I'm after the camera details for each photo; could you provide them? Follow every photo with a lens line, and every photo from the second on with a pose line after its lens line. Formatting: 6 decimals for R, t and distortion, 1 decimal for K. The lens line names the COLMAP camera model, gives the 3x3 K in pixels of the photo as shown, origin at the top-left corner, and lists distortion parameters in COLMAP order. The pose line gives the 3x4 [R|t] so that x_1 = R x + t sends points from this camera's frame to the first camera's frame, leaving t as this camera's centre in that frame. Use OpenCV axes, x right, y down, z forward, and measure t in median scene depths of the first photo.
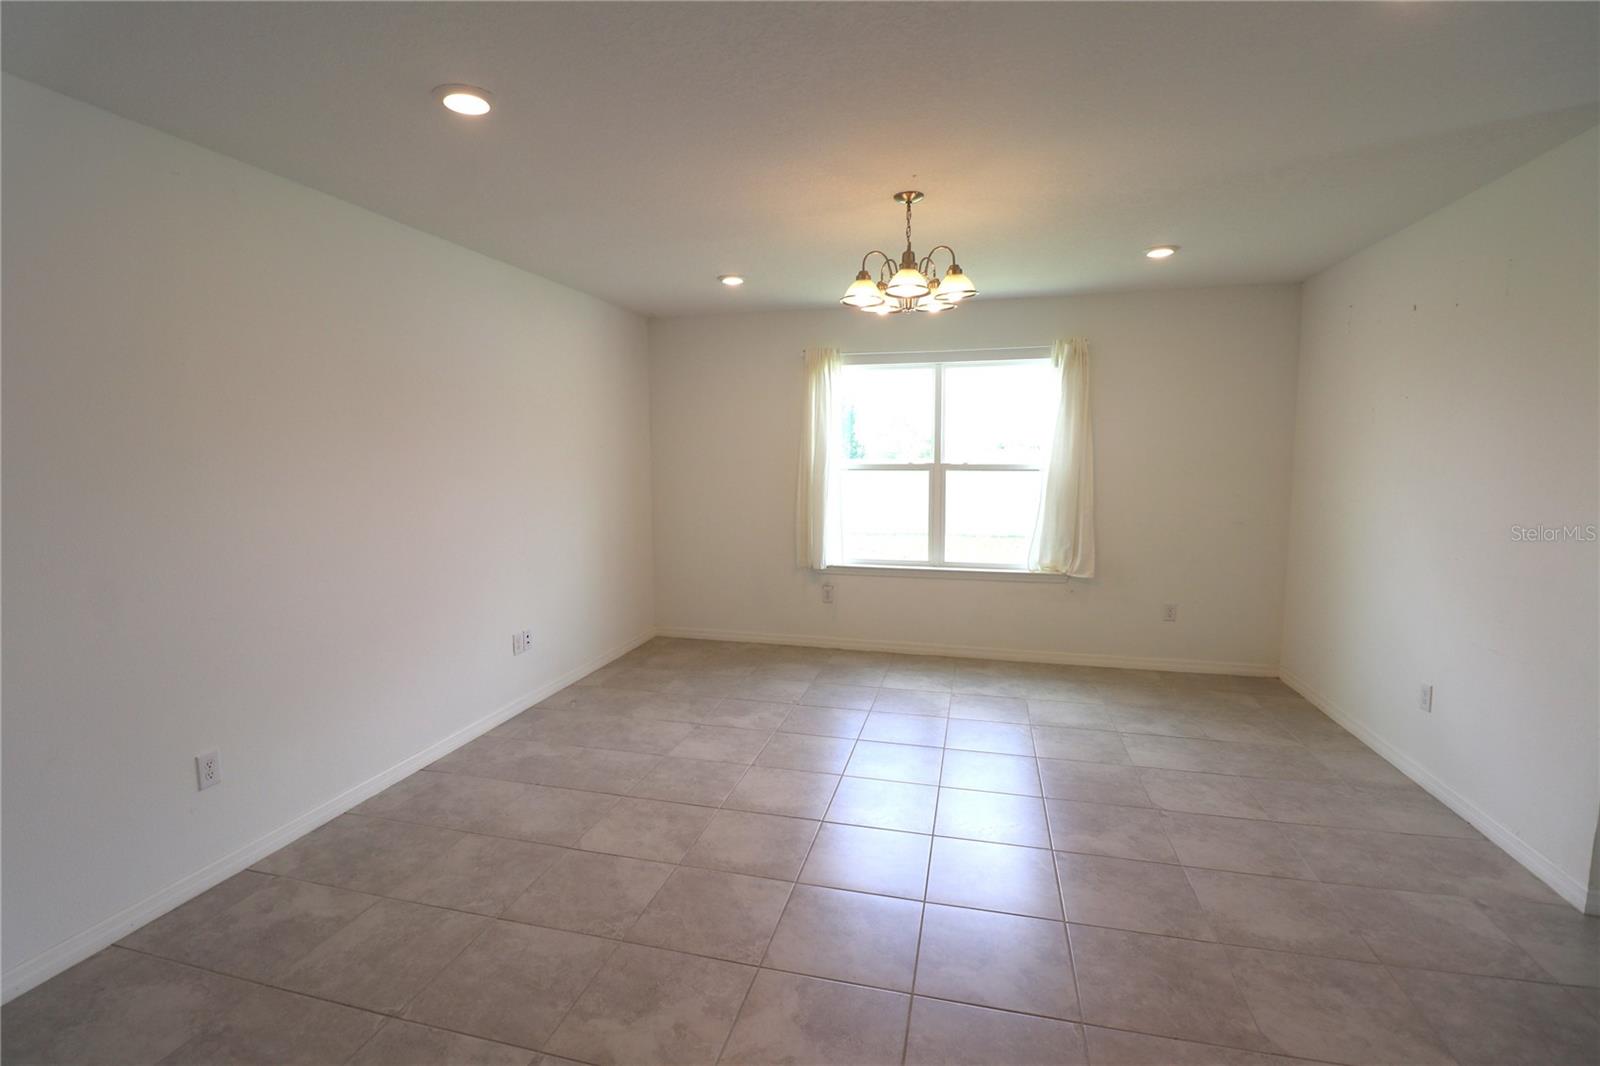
lens RADIAL K [[742.5, 0, 785.8], [0, 742.5, 525.1], [0, 0, 1]] dist [-0.004911, -0.009704]
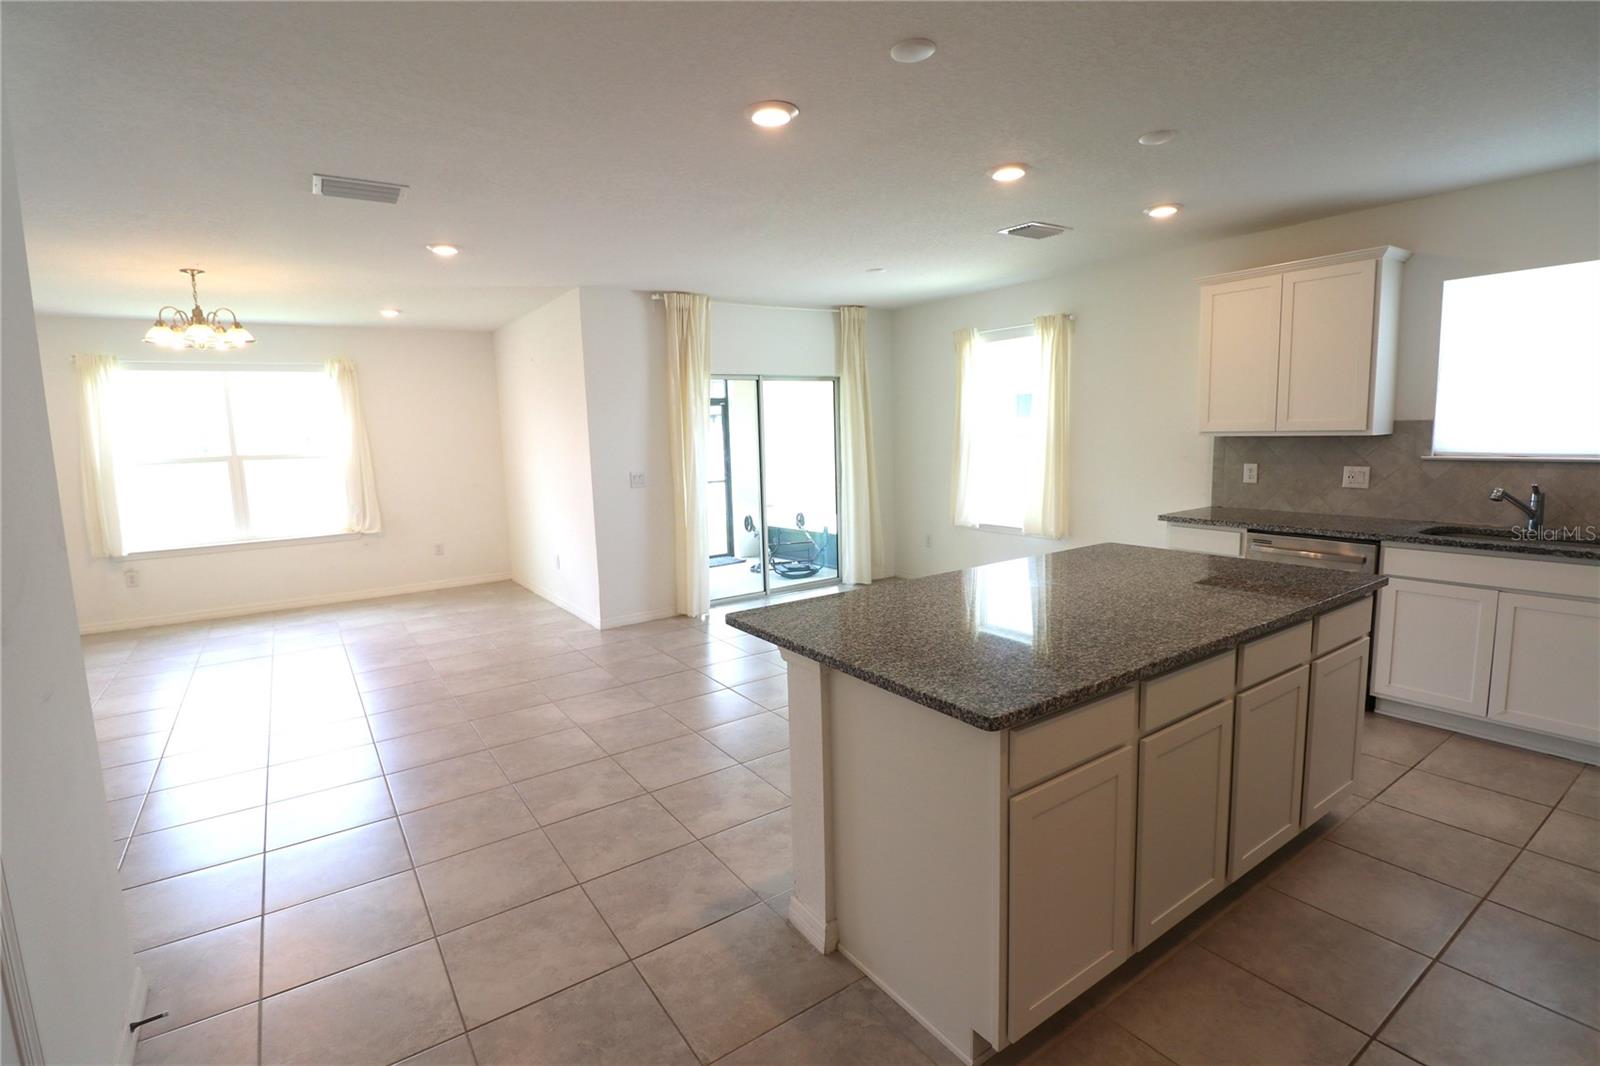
lens RADIAL K [[742.5, 0, 784.2], [0, 742.5, 523.3], [0, 0, 1]] dist [-0.004911, -0.009704]
pose [[0.658840, -0.110906, 0.744063, -0.120599], [0.101624, 0.993128, 0.058046, 0.051503], [-0.745388, 0.037371, 0.665583, -0.494586]]
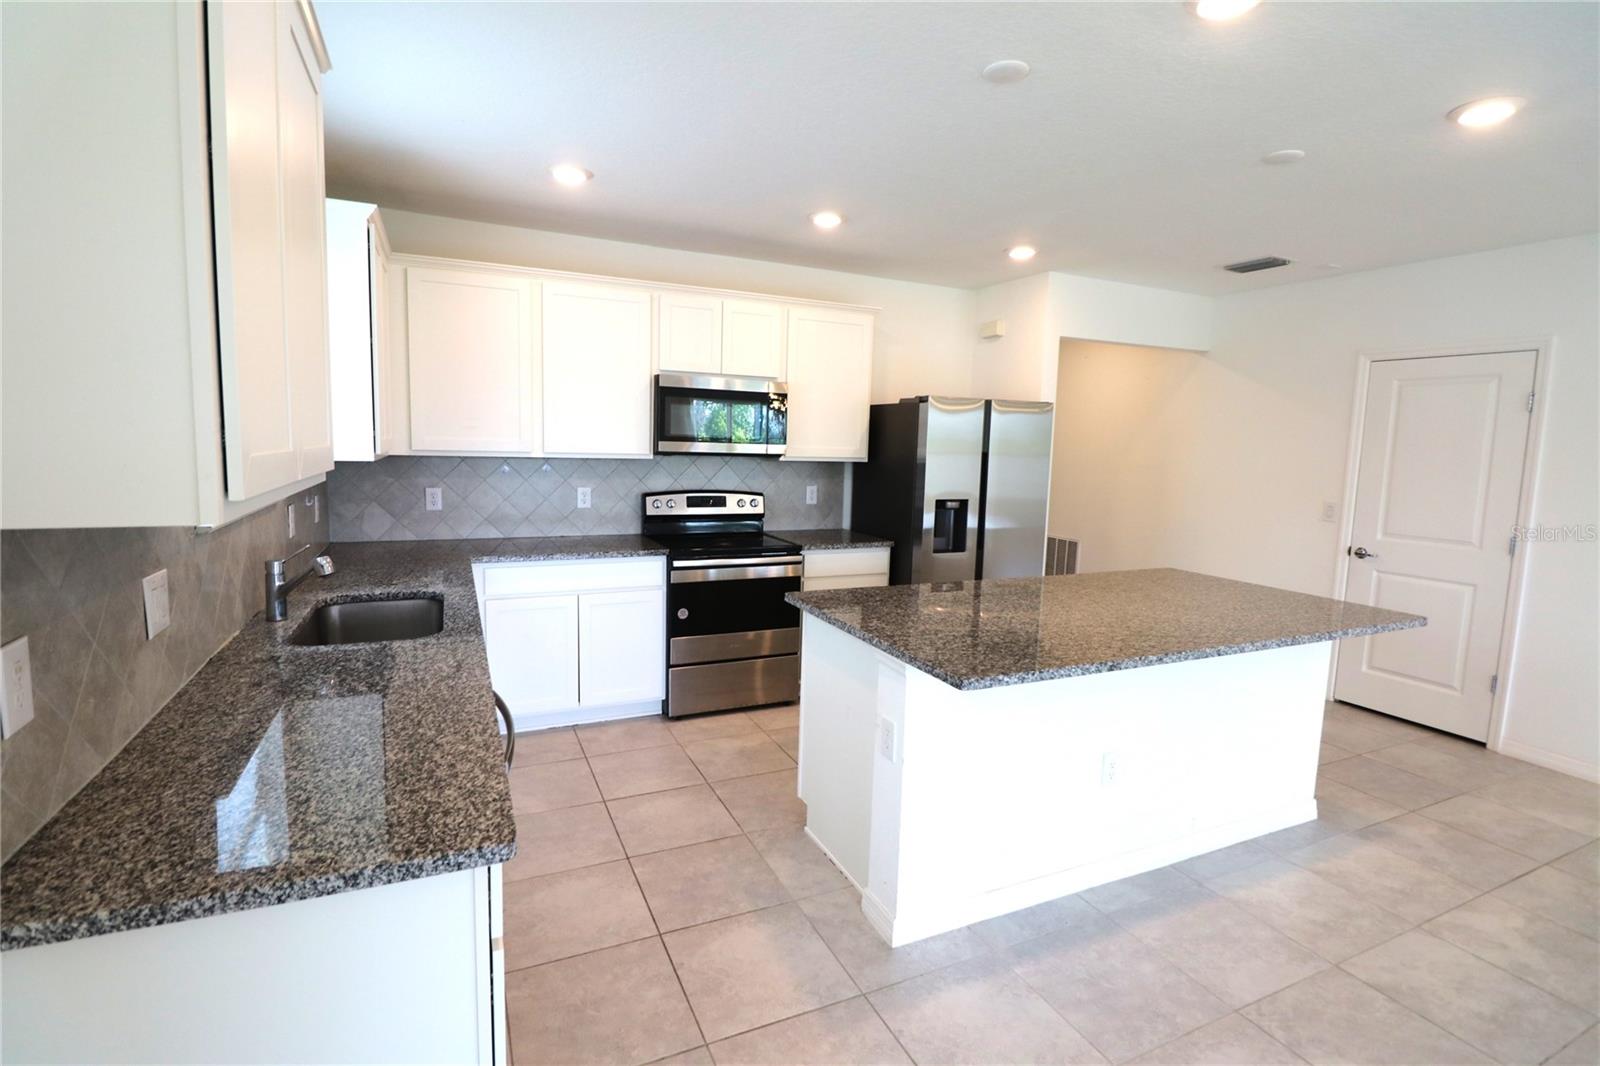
lens RADIAL K [[742.5, 0, 790.0], [0, 742.5, 530.1], [0, 0, 1]] dist [-0.004911, -0.009704]
pose [[-0.775321, 0.060245, -0.628688, 0.875631], [-0.085339, 0.976317, 0.198801, 0.004694], [0.625775, 0.207786, -0.751818, -0.057781]]
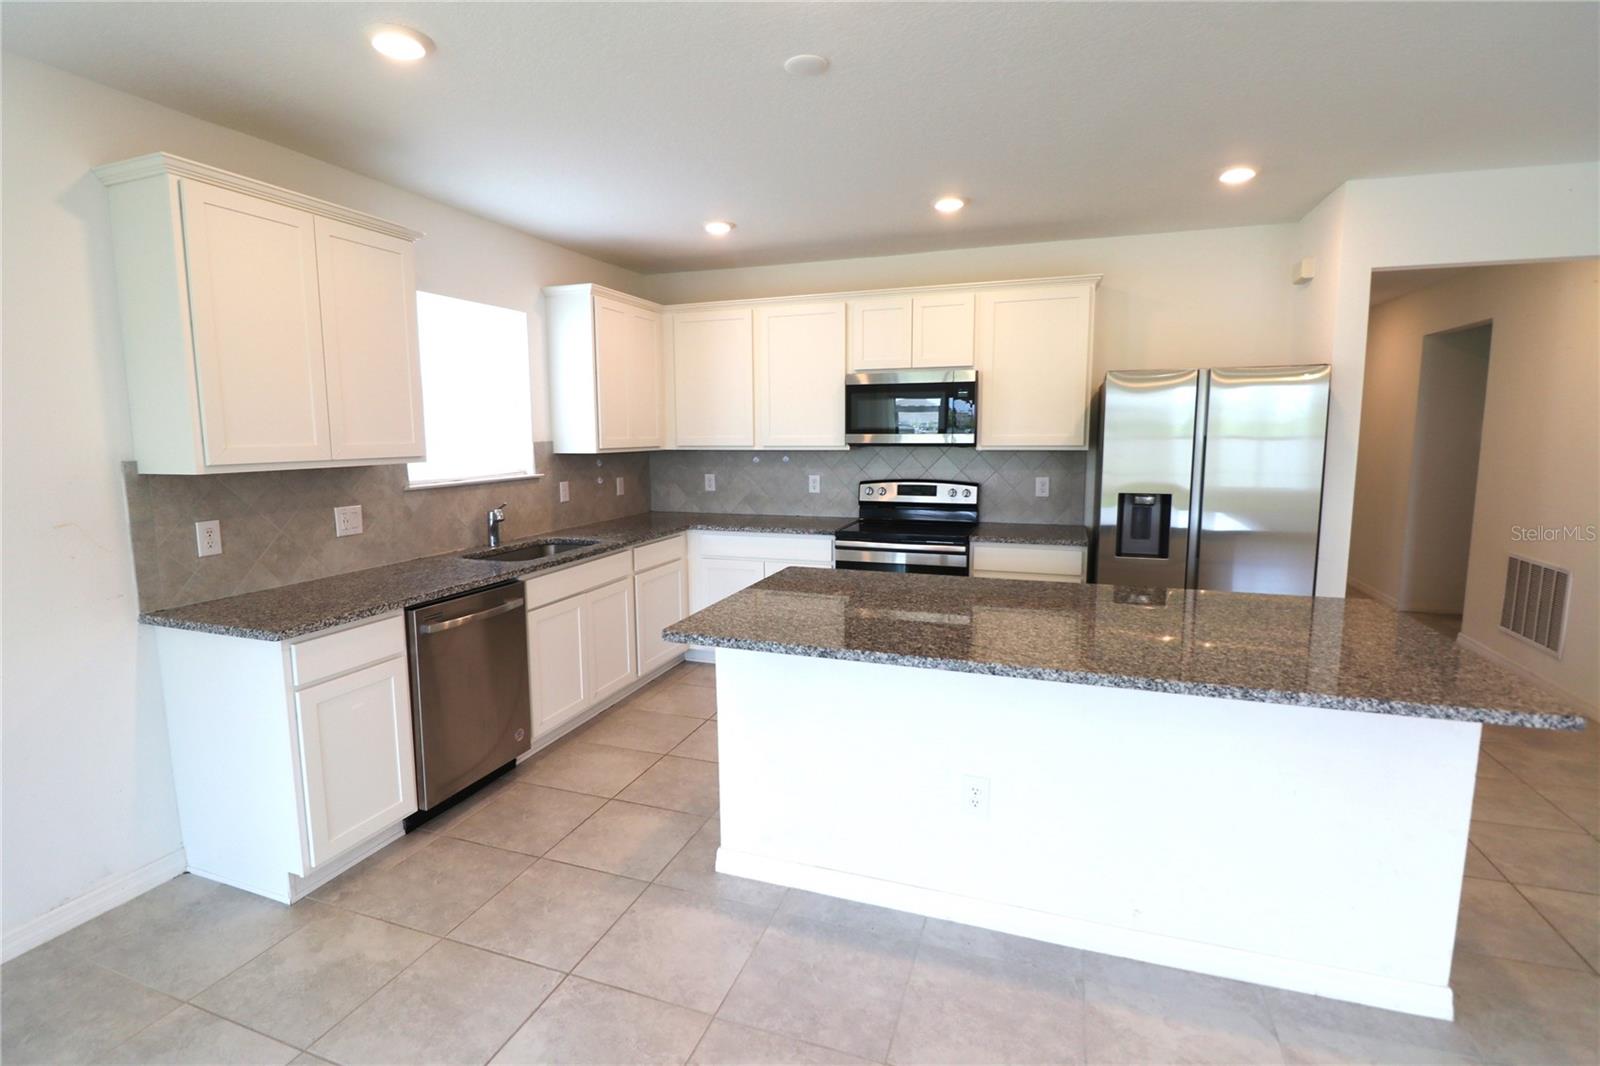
lens RADIAL K [[742.5, 0, 790.1], [0, 742.5, 529.7], [0, 0, 1]] dist [-0.004911, -0.009704]
pose [[-0.996139, 0.001660, 0.087774, 0.479634], [0.021725, 0.973383, 0.228152, -0.011085], [-0.085060, 0.229178, -0.969661, 0.129314]]
